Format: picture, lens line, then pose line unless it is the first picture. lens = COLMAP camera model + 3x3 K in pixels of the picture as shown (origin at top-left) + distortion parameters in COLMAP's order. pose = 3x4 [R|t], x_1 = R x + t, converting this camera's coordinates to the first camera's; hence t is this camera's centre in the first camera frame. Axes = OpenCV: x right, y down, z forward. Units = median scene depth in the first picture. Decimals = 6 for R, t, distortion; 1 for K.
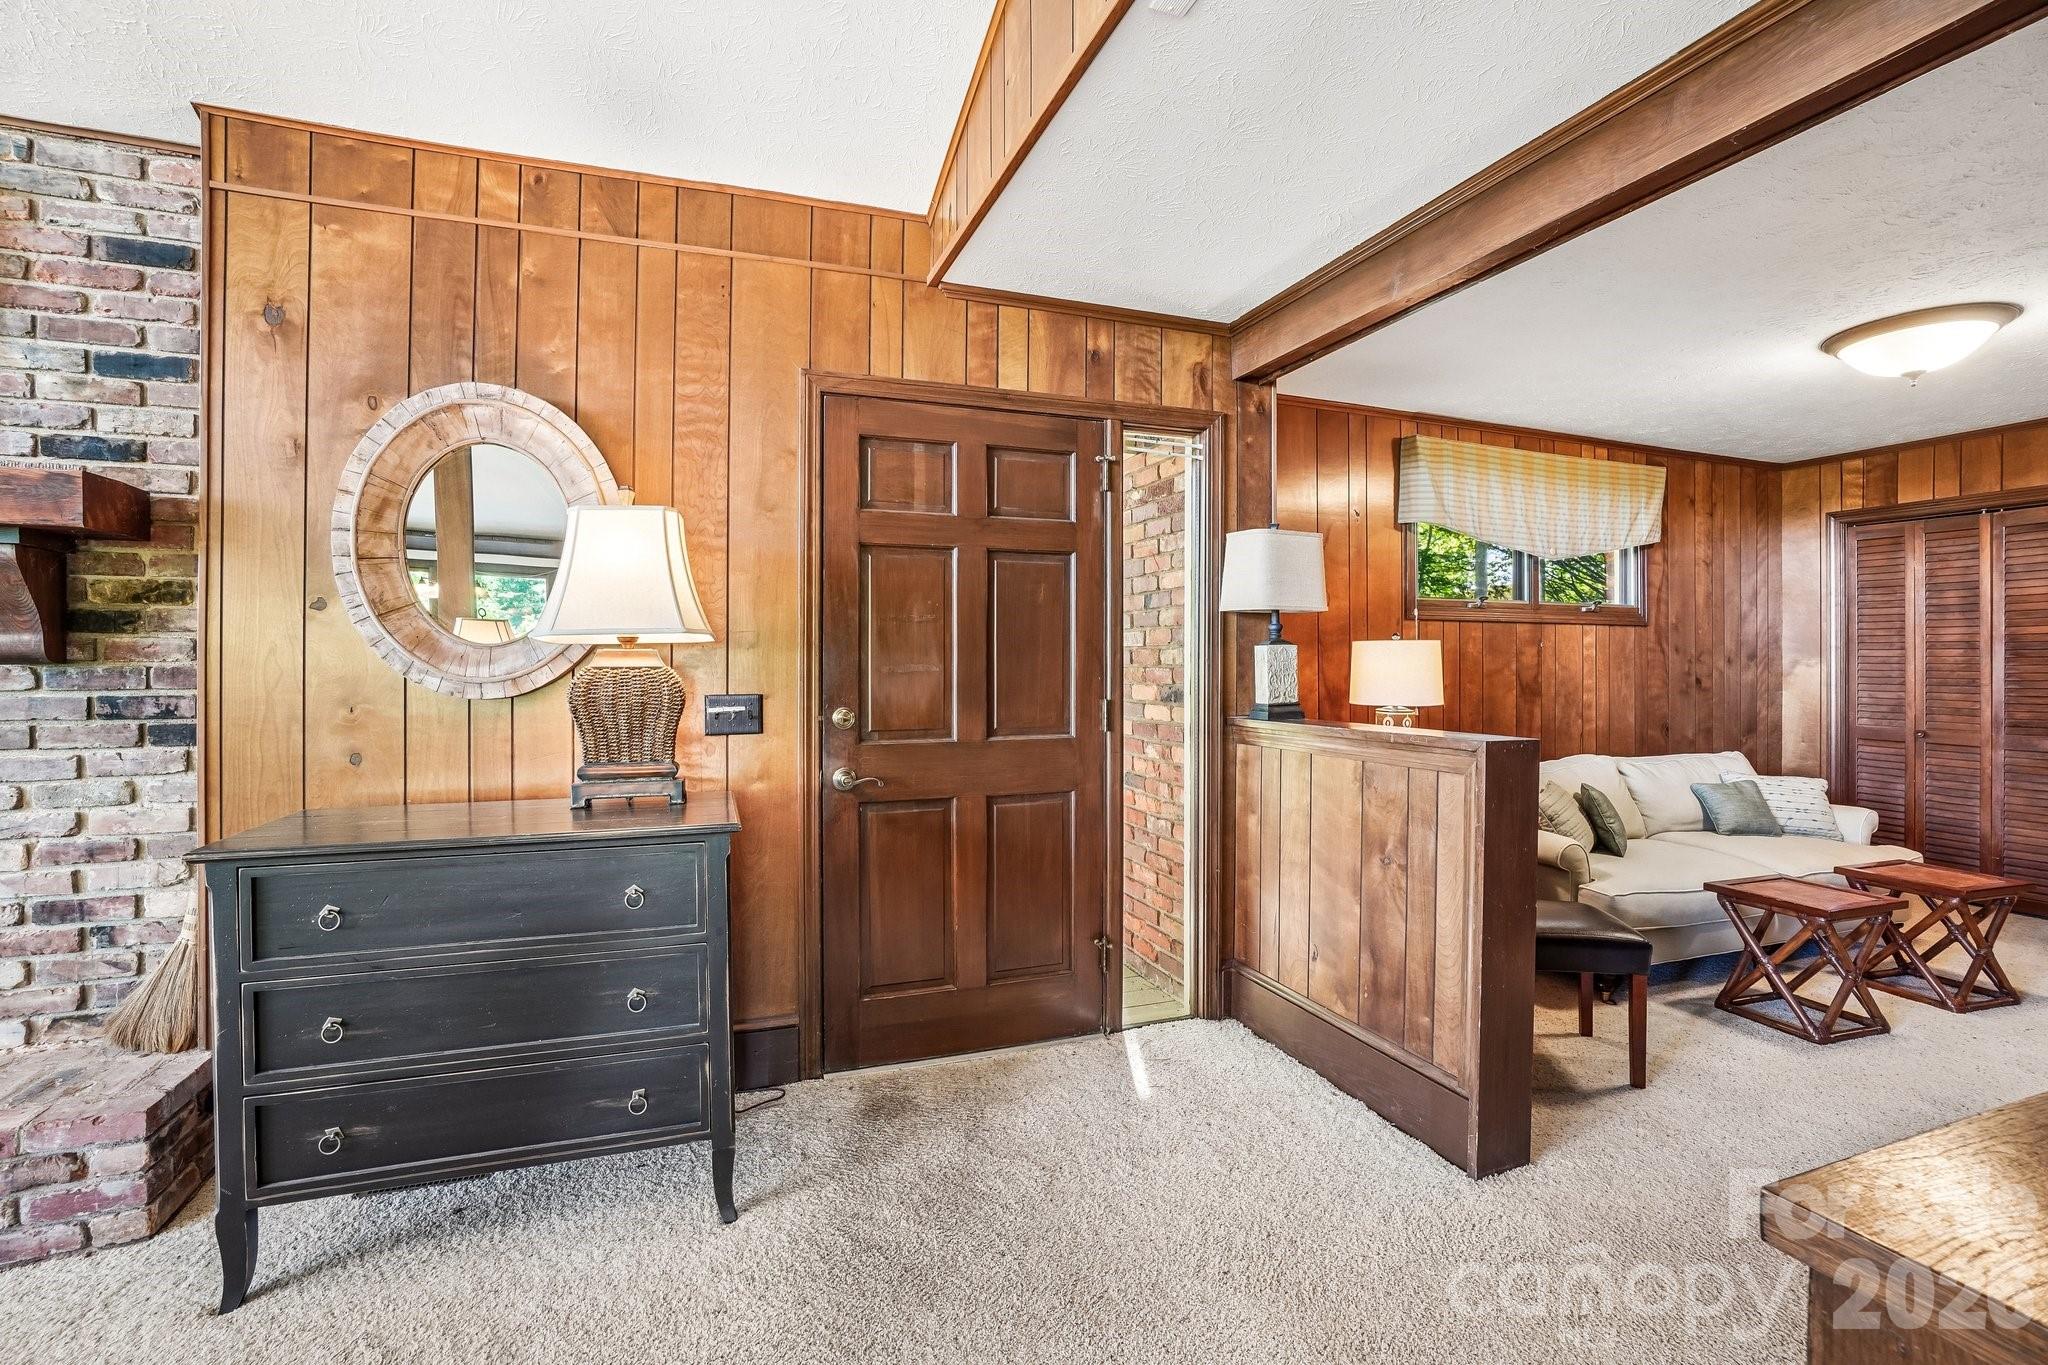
lens RADIAL K [[909.1, 0, 1016.8], [0, 909.1, 662.9], [0, 0, 1]] dist [-0.059396, 0.020629]
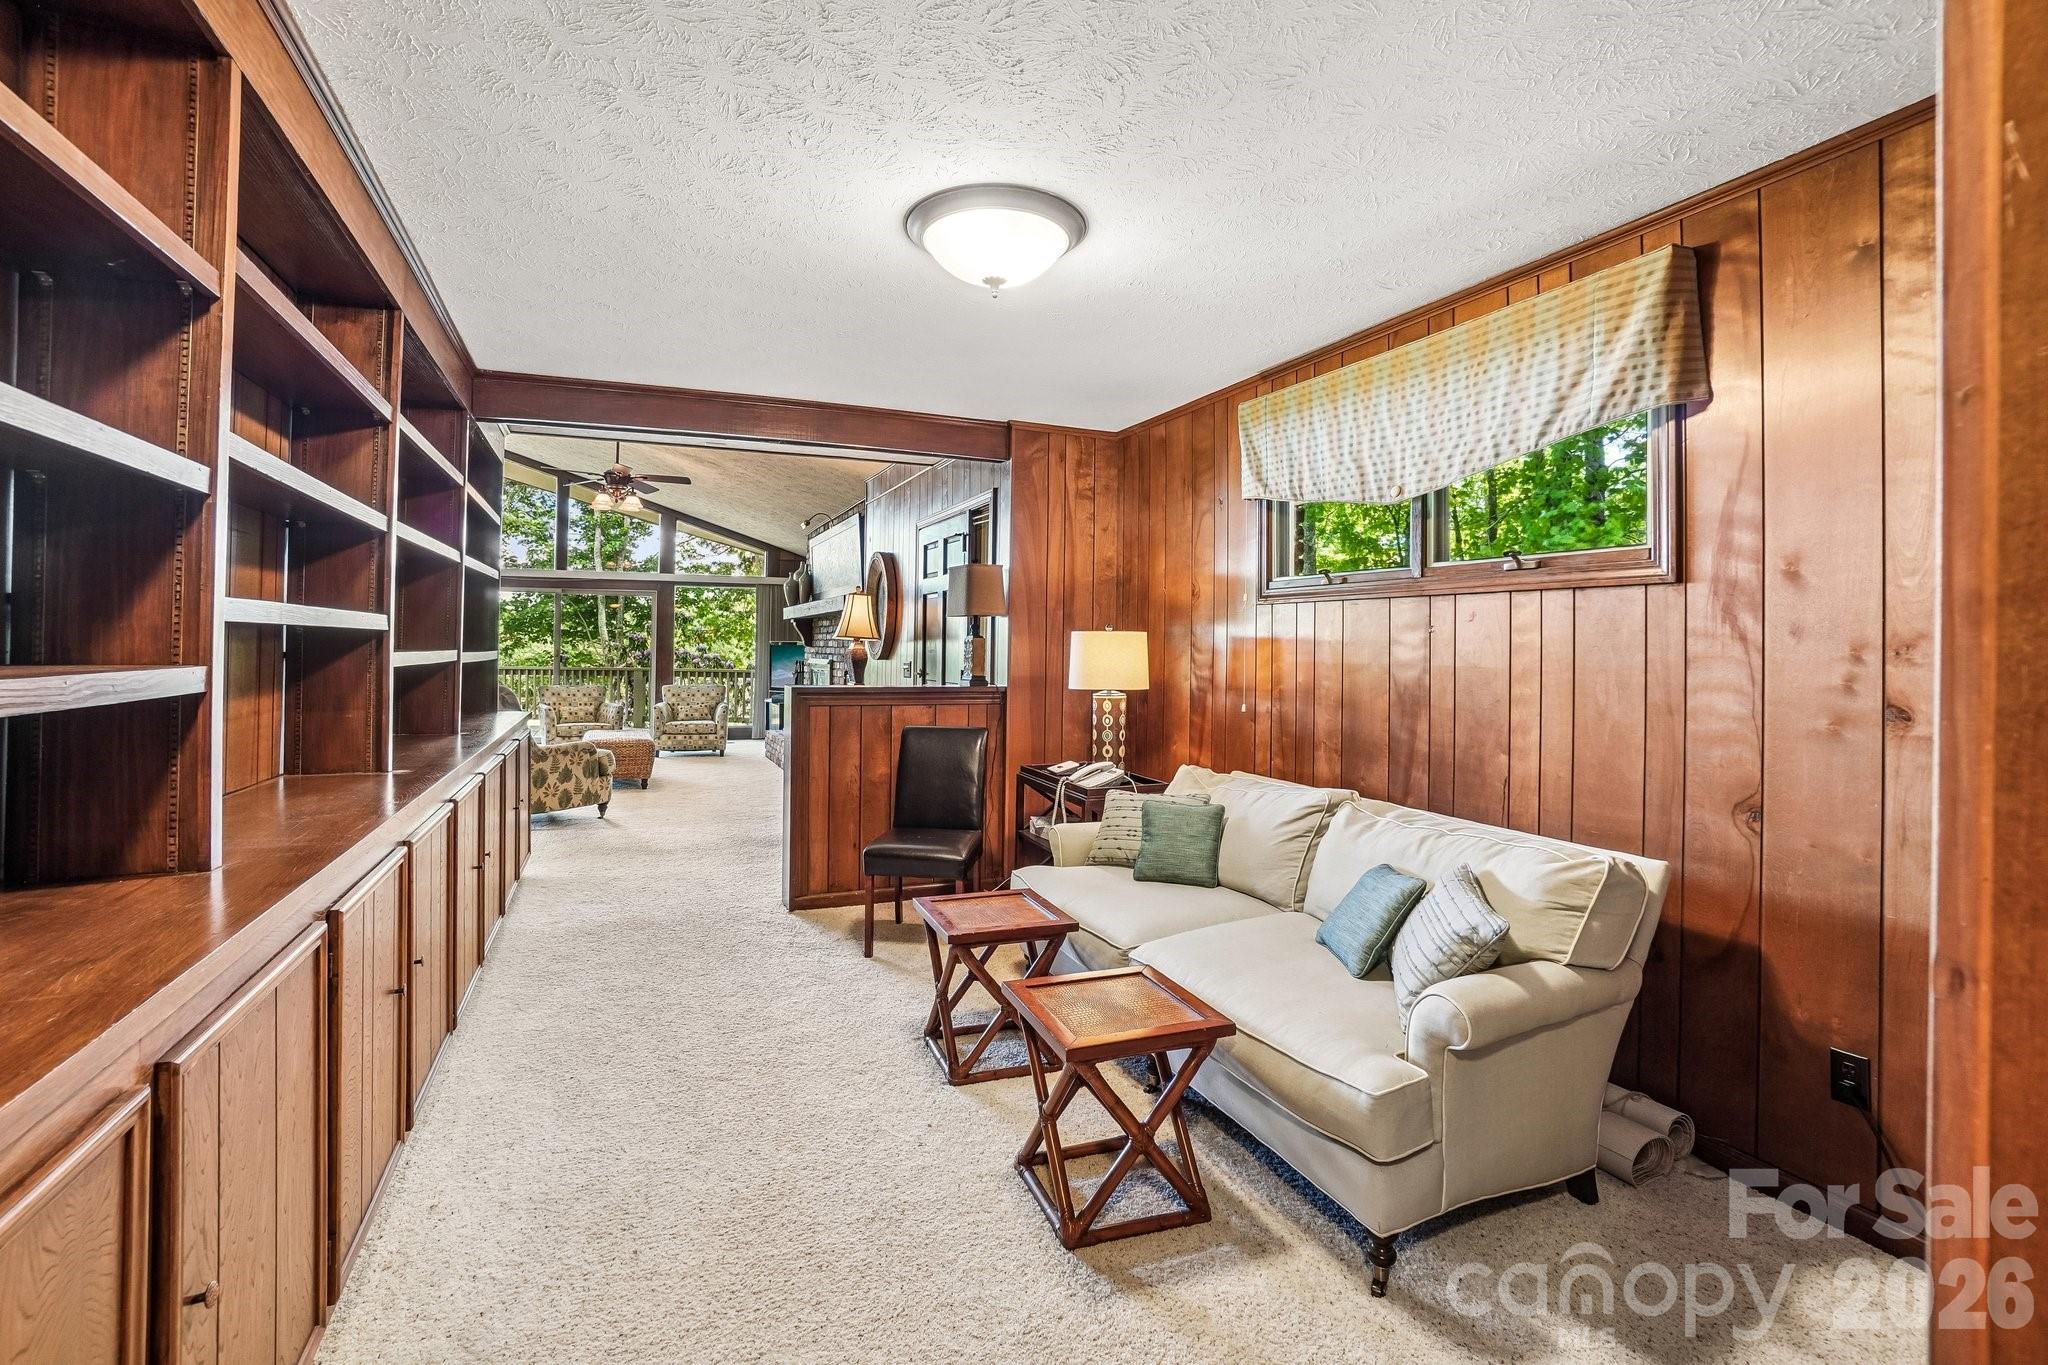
lens RADIAL K [[909.1, 0, 992.8], [0, 909.1, 633.8], [0, 0, 1]] dist [-0.059396, 0.020629]
pose [[0.042384, -0.014726, -0.998993, 1.715501], [-0.013872, 0.999786, -0.015326, -0.002683], [0.999005, 0.014507, 0.042170, 0.906024]]
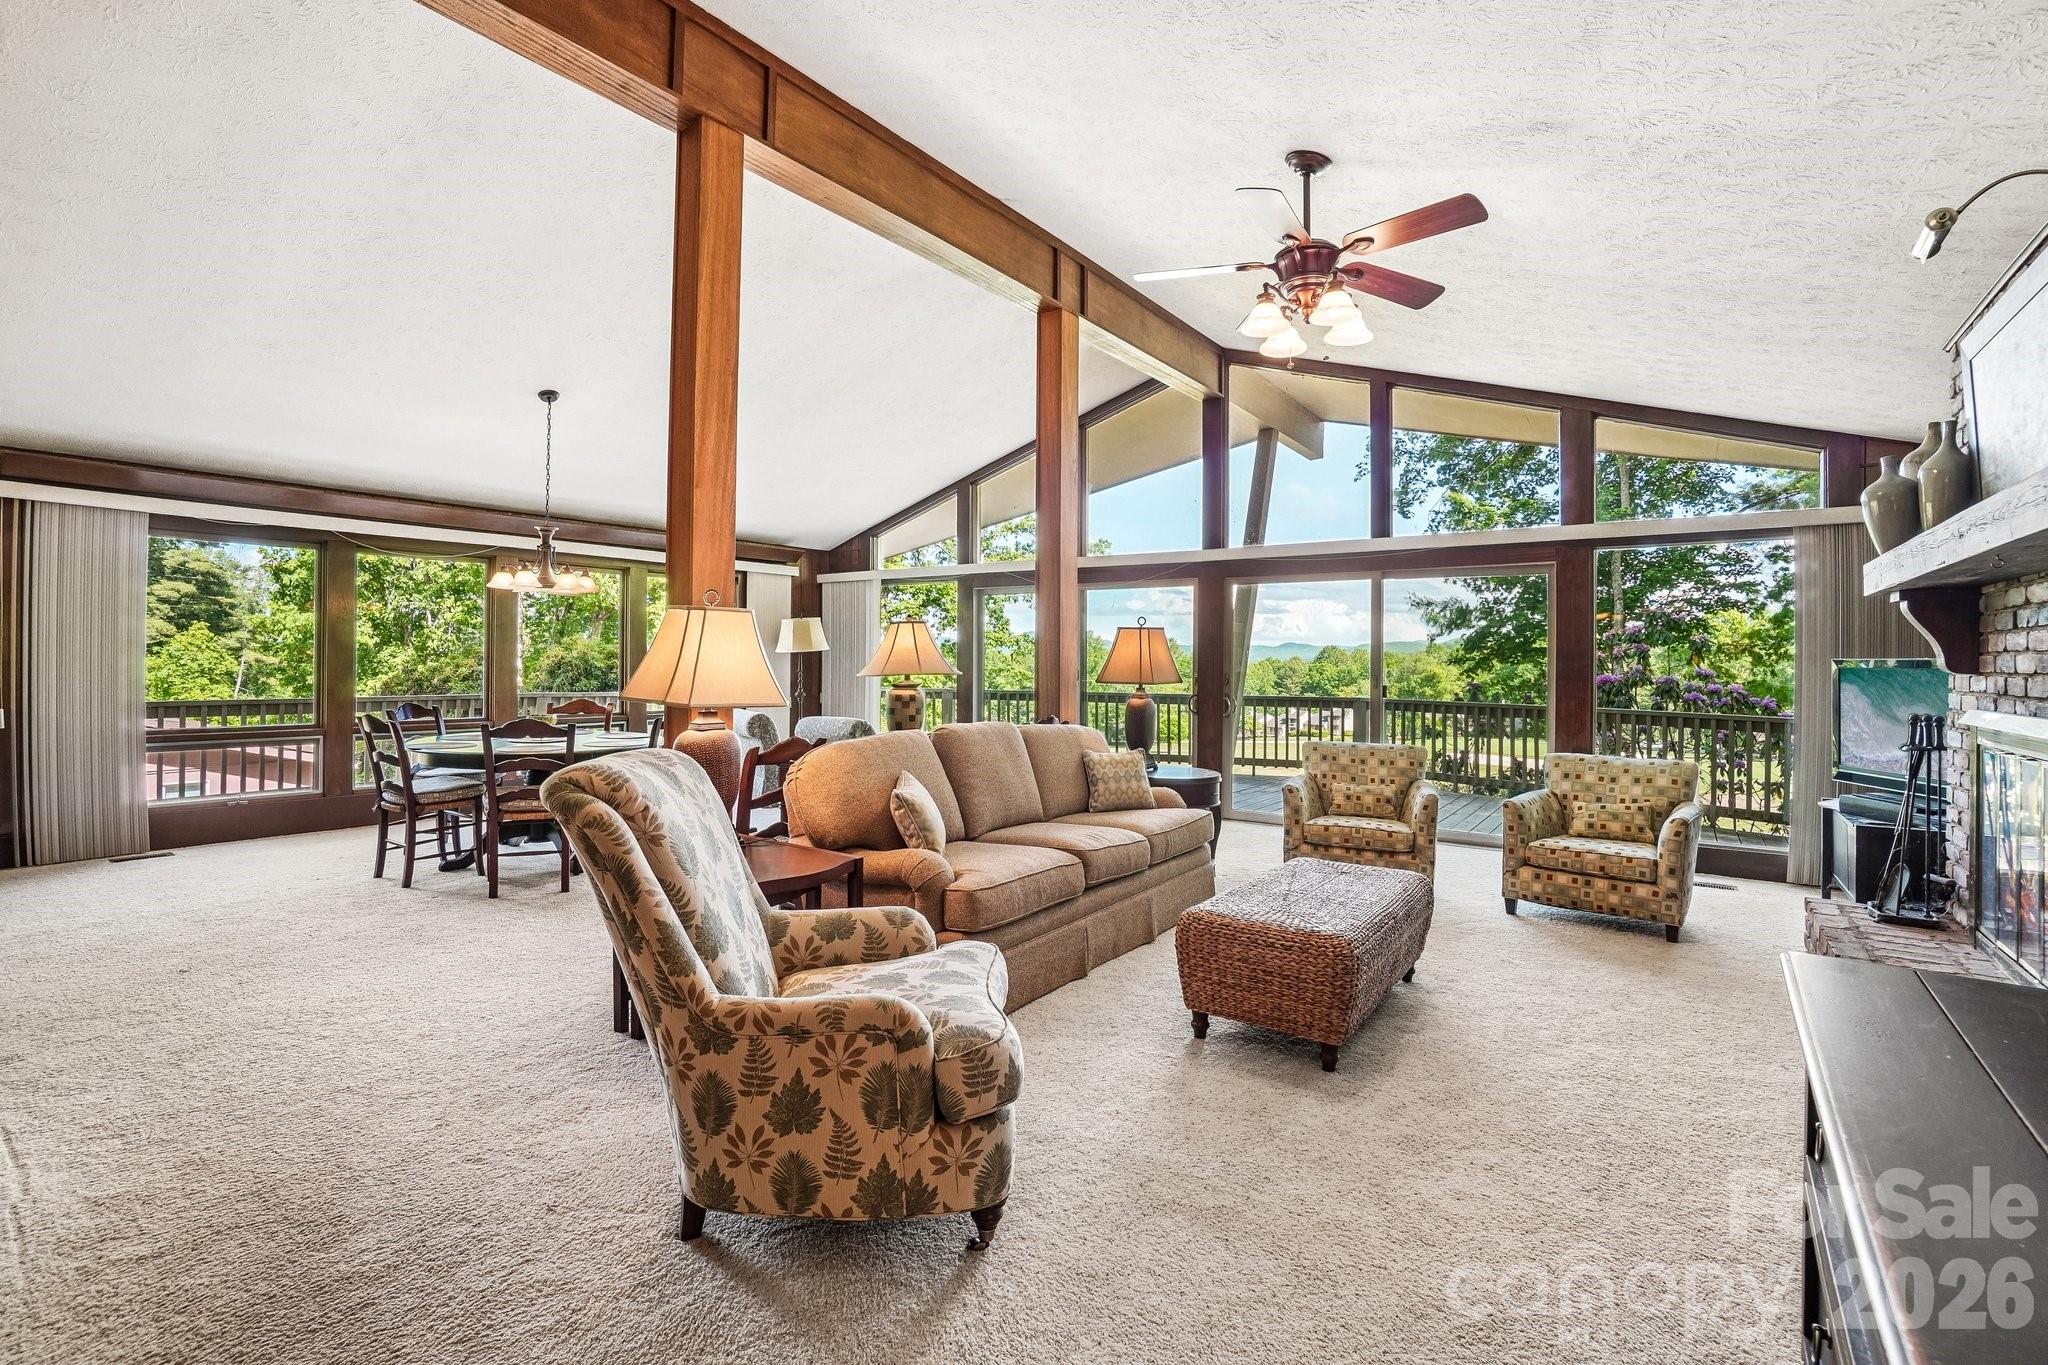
lens RADIAL K [[909.1, 0, 1002.8], [0, 909.1, 666.9], [0, 0, 1]] dist [-0.059396, 0.020629]
pose [[-0.839921, -0.002033, -0.542705, -0.020699], [-0.009165, 0.999904, 0.010439, -0.006947], [0.542631, 0.013741, -0.839859, 0.631778]]
